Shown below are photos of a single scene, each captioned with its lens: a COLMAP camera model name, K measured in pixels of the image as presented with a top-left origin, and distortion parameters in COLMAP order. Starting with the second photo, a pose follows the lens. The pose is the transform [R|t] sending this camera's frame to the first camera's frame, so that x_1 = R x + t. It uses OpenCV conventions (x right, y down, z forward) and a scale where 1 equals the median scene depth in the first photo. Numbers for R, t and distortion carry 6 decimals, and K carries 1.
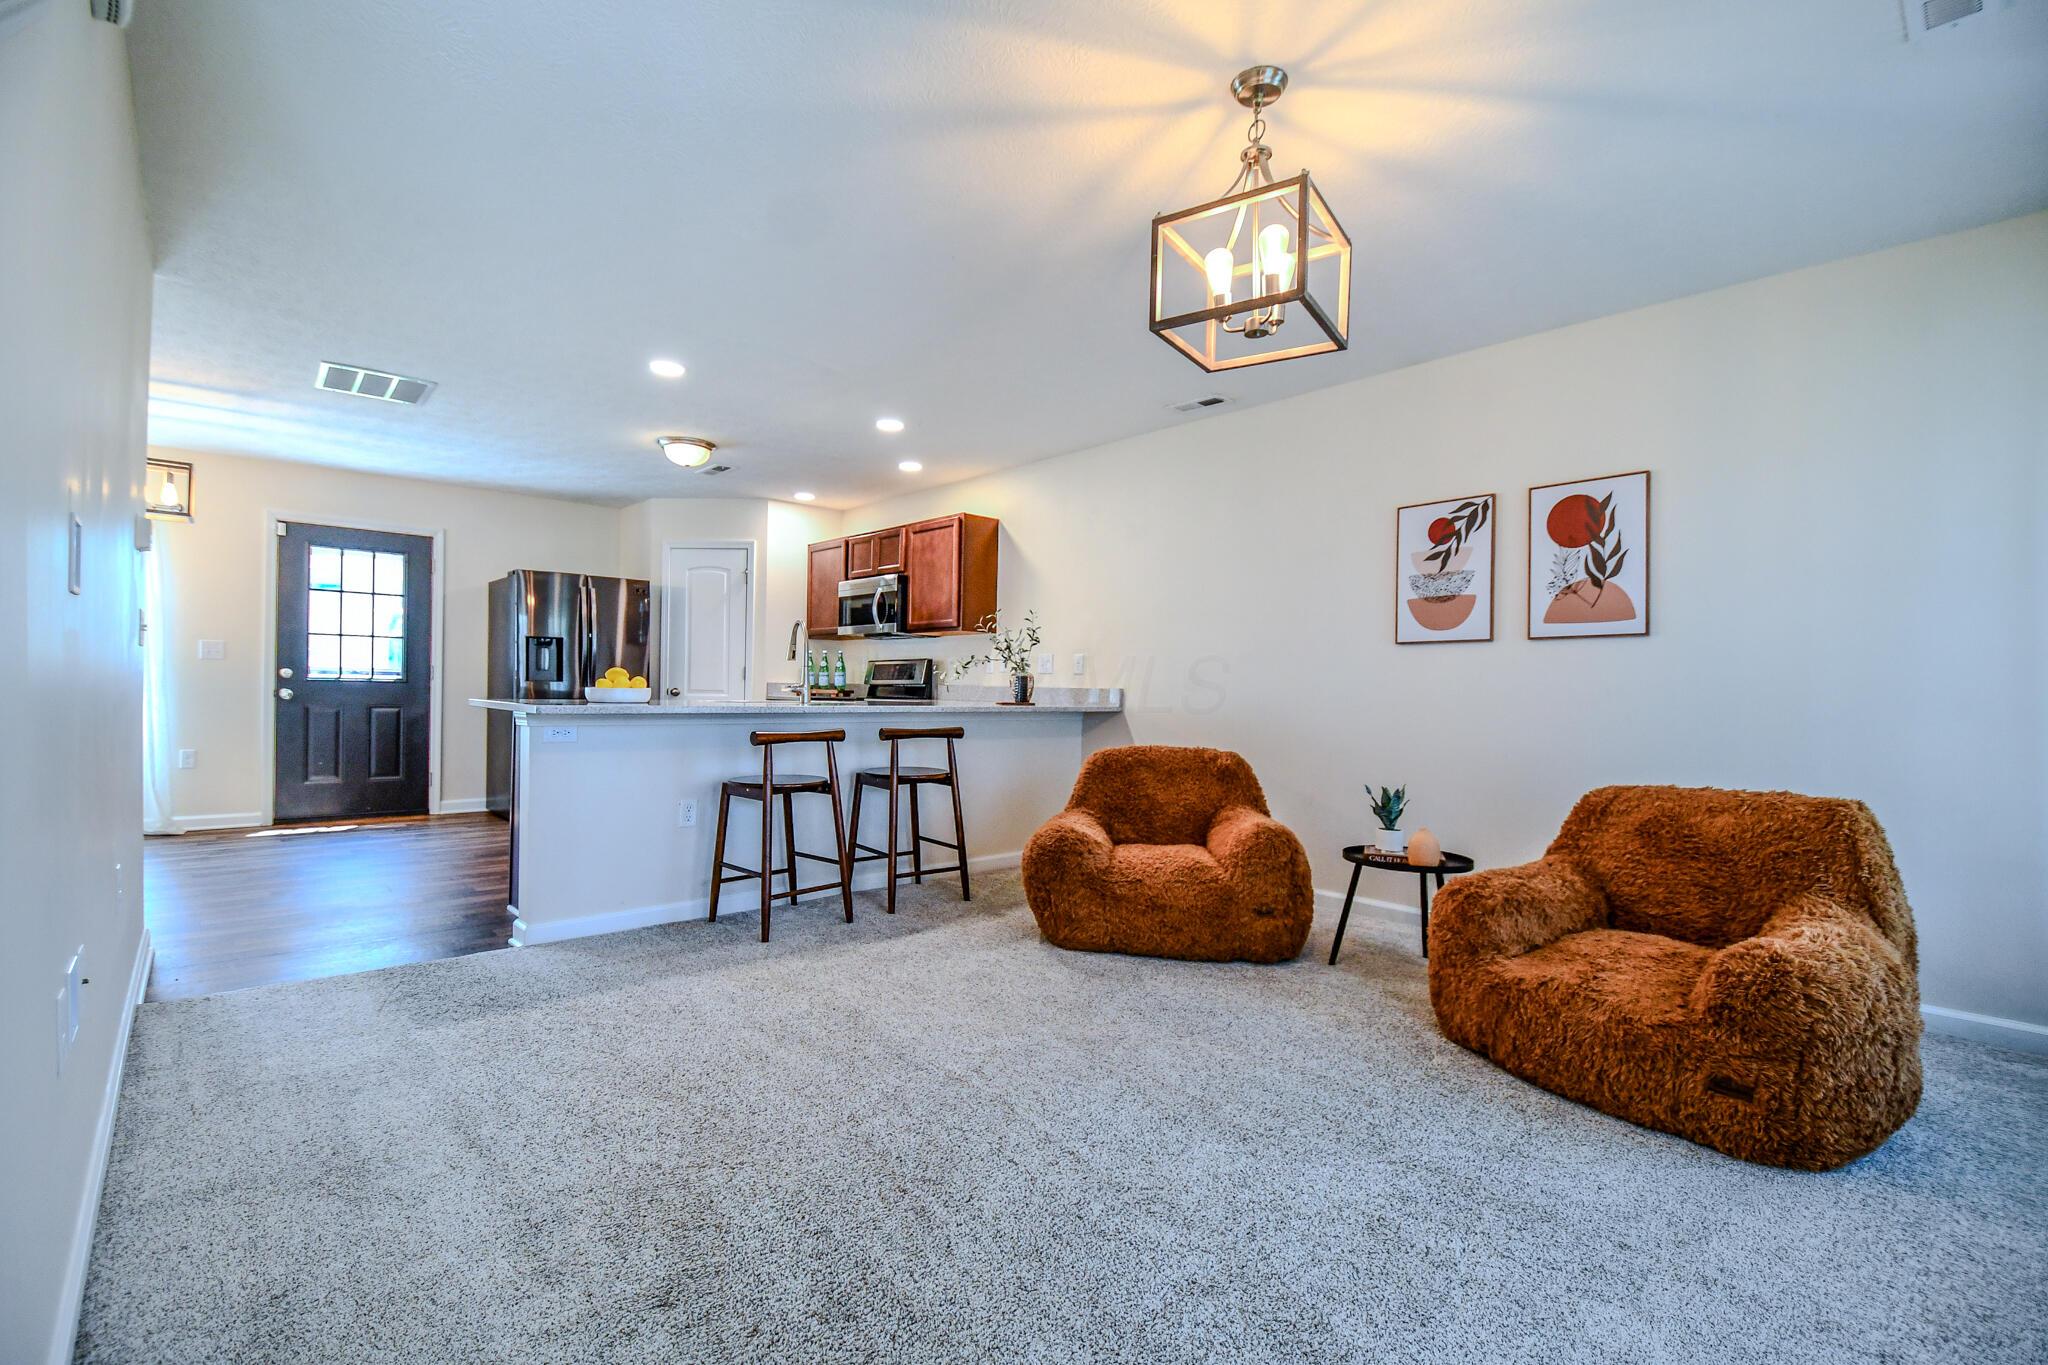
lens RADIAL K [[905.4, 0, 1022.3], [0, 905.4, 693.9], [0, 0, 1]] dist [-0.000471, -0.000197]
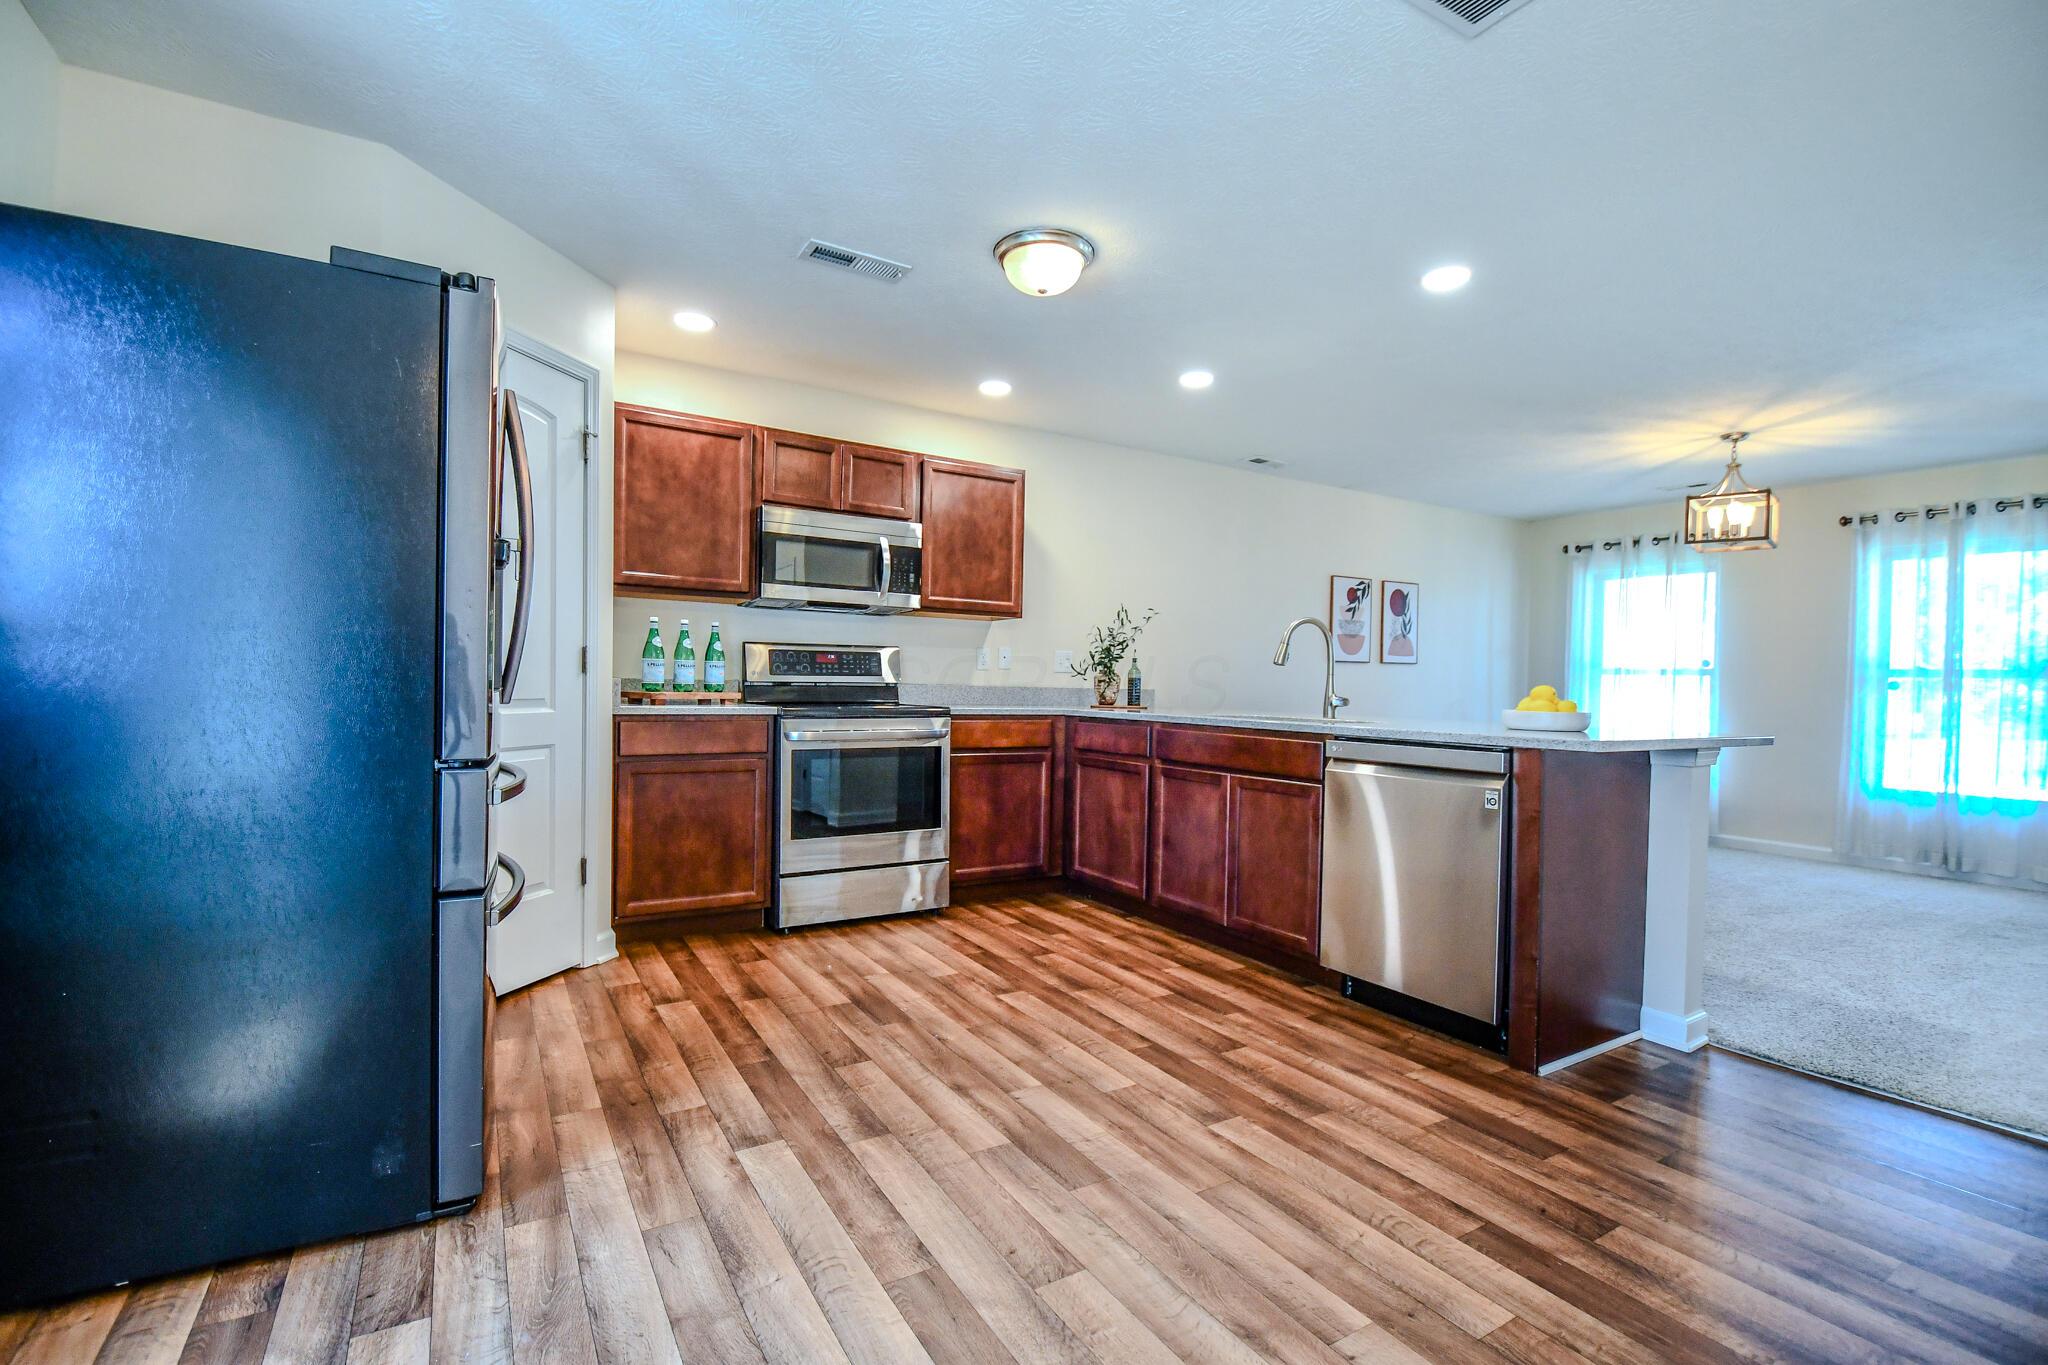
lens RADIAL K [[905.4, 0, 1022.3], [0, 905.4, 693.9], [0, 0, 1]] dist [-0.000471, -0.000197]
pose [[0.196321, -0.025434, 0.980210, -1.333361], [-0.013585, 0.999497, 0.028656, -0.038230], [-0.980446, -0.018942, 0.195877, 1.297502]]
